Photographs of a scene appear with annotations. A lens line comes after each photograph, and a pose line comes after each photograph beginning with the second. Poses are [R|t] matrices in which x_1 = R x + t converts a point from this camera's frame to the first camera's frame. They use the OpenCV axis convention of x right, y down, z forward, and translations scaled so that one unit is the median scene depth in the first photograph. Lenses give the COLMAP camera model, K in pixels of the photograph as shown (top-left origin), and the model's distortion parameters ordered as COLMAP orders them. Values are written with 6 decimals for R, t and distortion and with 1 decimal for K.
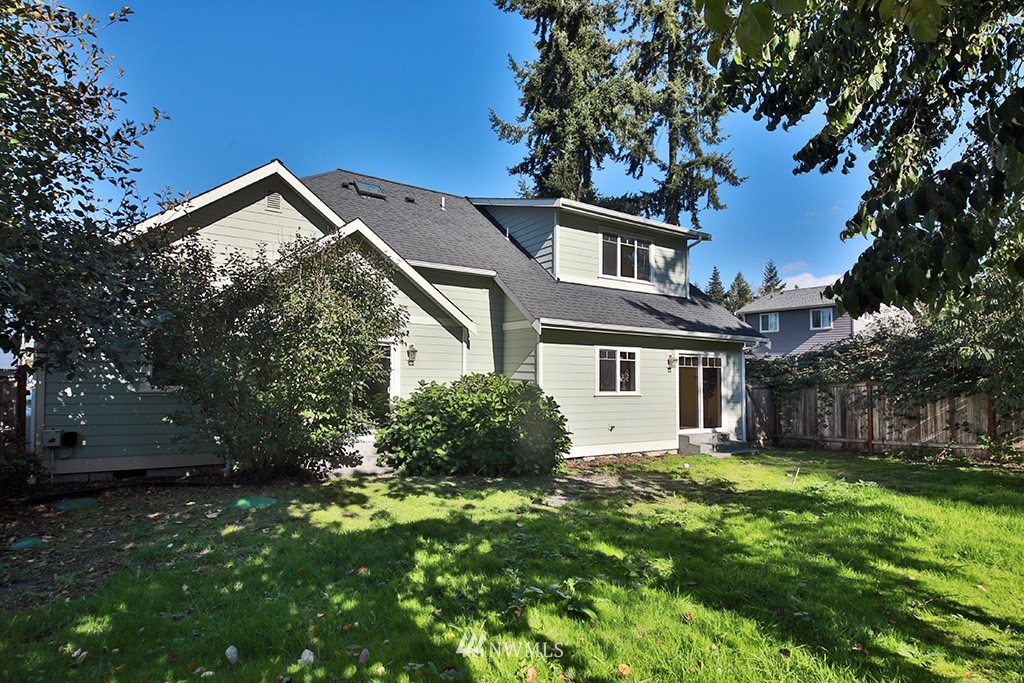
lens RADIAL K [[463.6, 0, 512.0], [0, 463.6, 341.5], [0, 0, 1]] dist [0.001350, 0.000105]
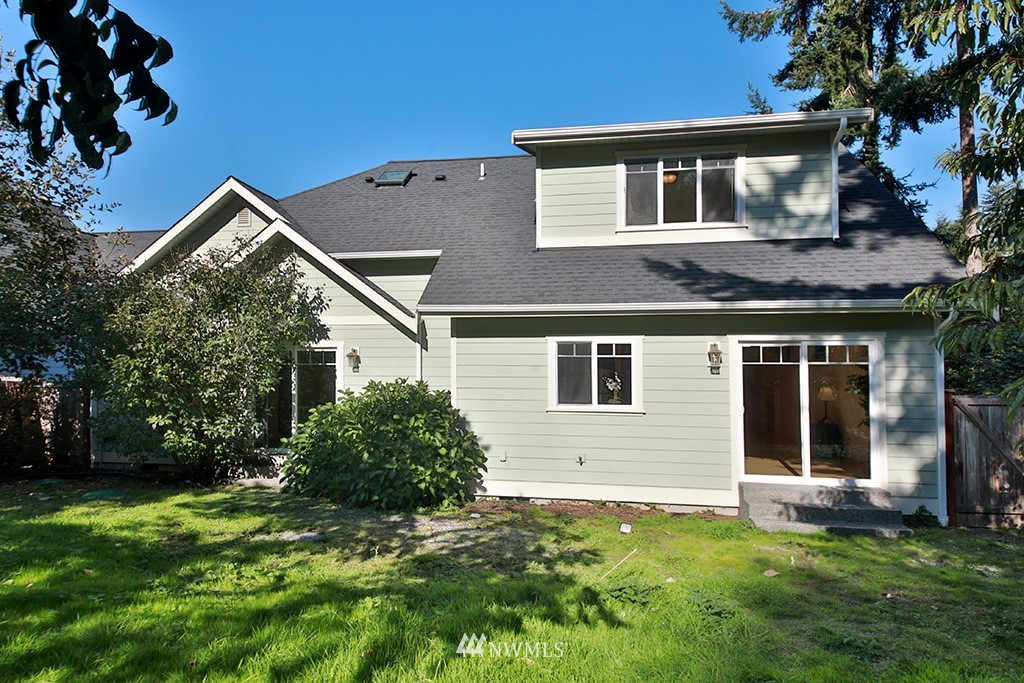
lens RADIAL K [[581.7, 0, 512.8], [0, 581.7, 364.5], [0, 0, 1]] dist [0.014593, 0.000021]
pose [[0.784151, -0.034119, -0.619631, 0.622798], [0.049638, 0.998737, 0.007824, 0.037426], [0.618582, -0.036893, 0.784854, 0.280694]]
